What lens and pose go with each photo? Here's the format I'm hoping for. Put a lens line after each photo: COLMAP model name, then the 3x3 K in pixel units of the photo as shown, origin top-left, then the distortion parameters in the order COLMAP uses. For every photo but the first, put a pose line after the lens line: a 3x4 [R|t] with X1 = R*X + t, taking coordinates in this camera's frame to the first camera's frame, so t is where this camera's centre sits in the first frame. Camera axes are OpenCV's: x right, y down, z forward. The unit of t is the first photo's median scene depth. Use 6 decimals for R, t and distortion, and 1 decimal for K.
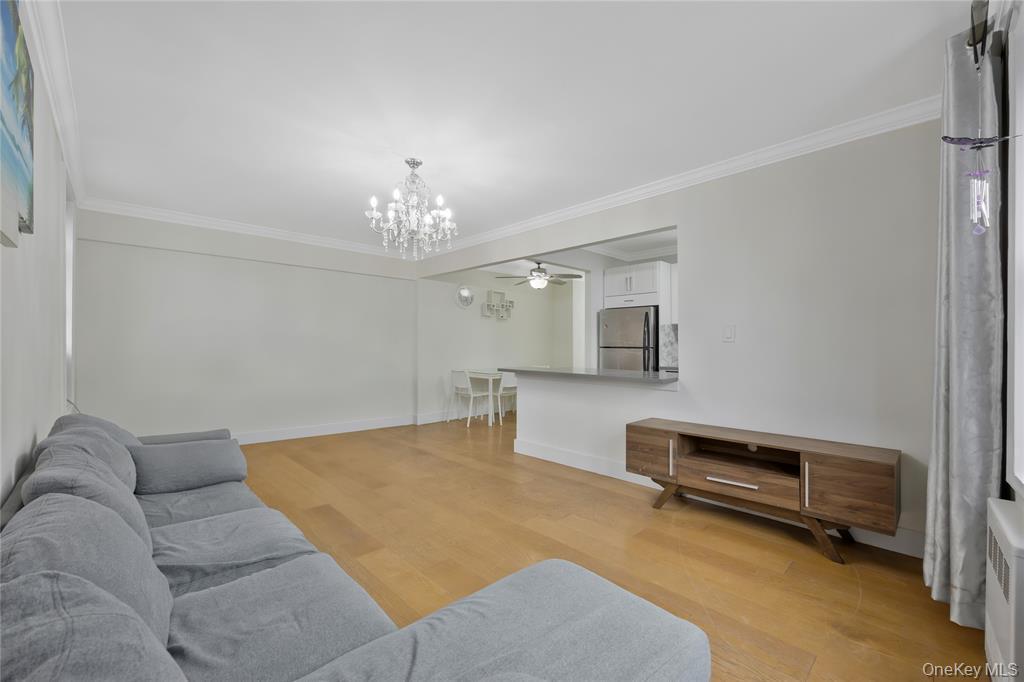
lens RADIAL K [[418.8, 0, 516.1], [0, 418.8, 339.1], [0, 0, 1]] dist [0.002690, 0.000118]
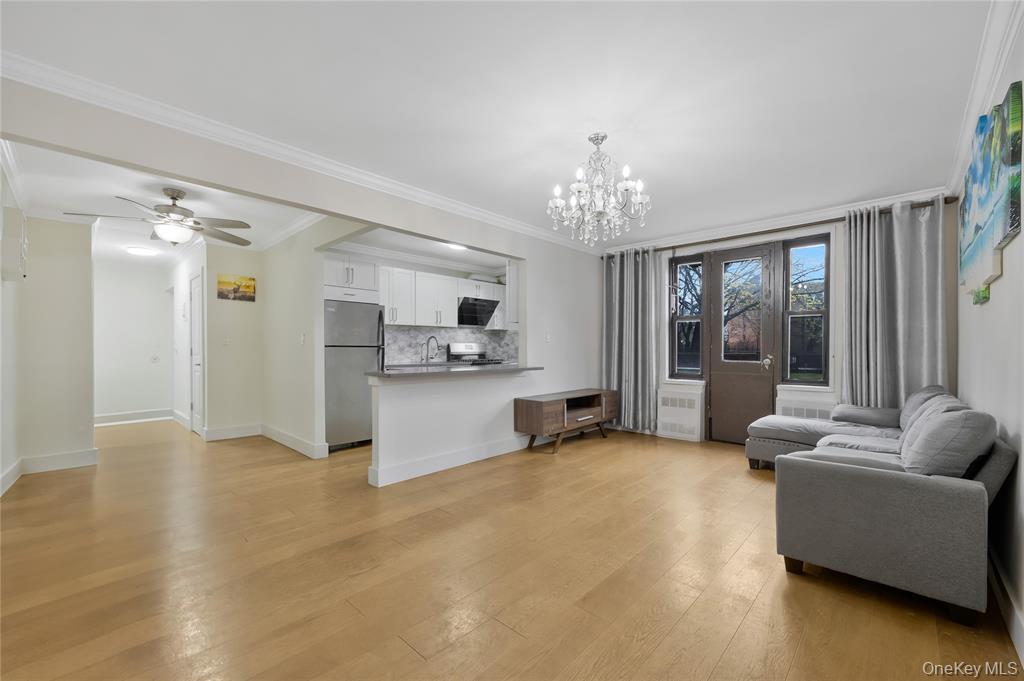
lens RADIAL K [[418.8, 0, 509.9], [0, 418.8, 350.9], [0, 0, 1]] dist [0.002690, 0.000118]
pose [[-0.037234, -0.010423, 0.999252, -0.560289], [-0.013289, 0.999862, 0.009935, 0.014220], [-0.999218, -0.012909, -0.037367, 0.600580]]
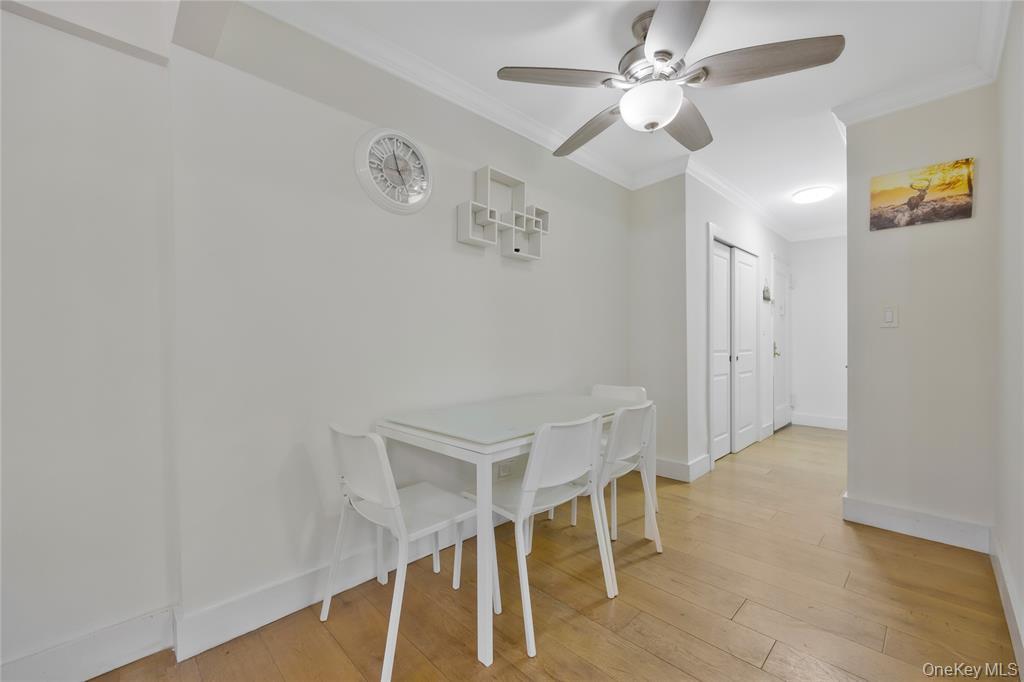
lens RADIAL K [[418.8, 0, 514.3], [0, 418.8, 346.8], [0, 0, 1]] dist [0.002690, 0.000118]
pose [[0.999949, -0.010058, 0.000696, -0.042675], [0.010039, 0.999676, 0.023411, 0.022664], [-0.000931, -0.023403, 0.999726, 0.751940]]
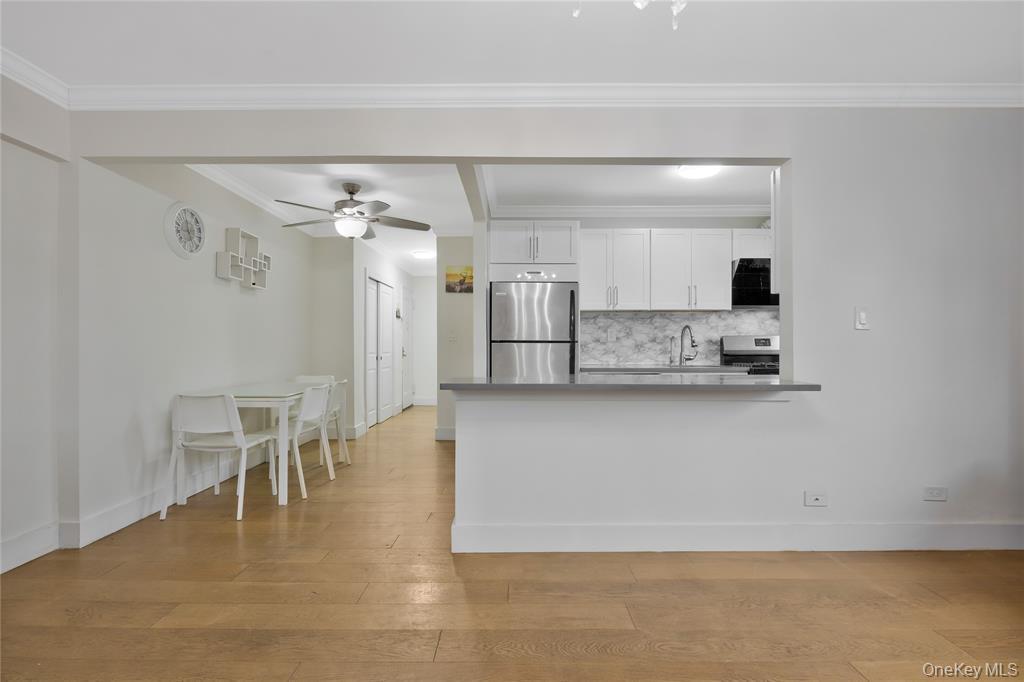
lens RADIAL K [[475.1, 0, 513.1], [0, 475.1, 344.0], [0, 0, 1]] dist [-0.003508, 0.000176]
pose [[0.702266, -0.001707, 0.711912, -0.261067], [-0.007363, 0.999926, 0.009661, 0.014870], [-0.711876, -0.012027, 0.702202, 0.421541]]
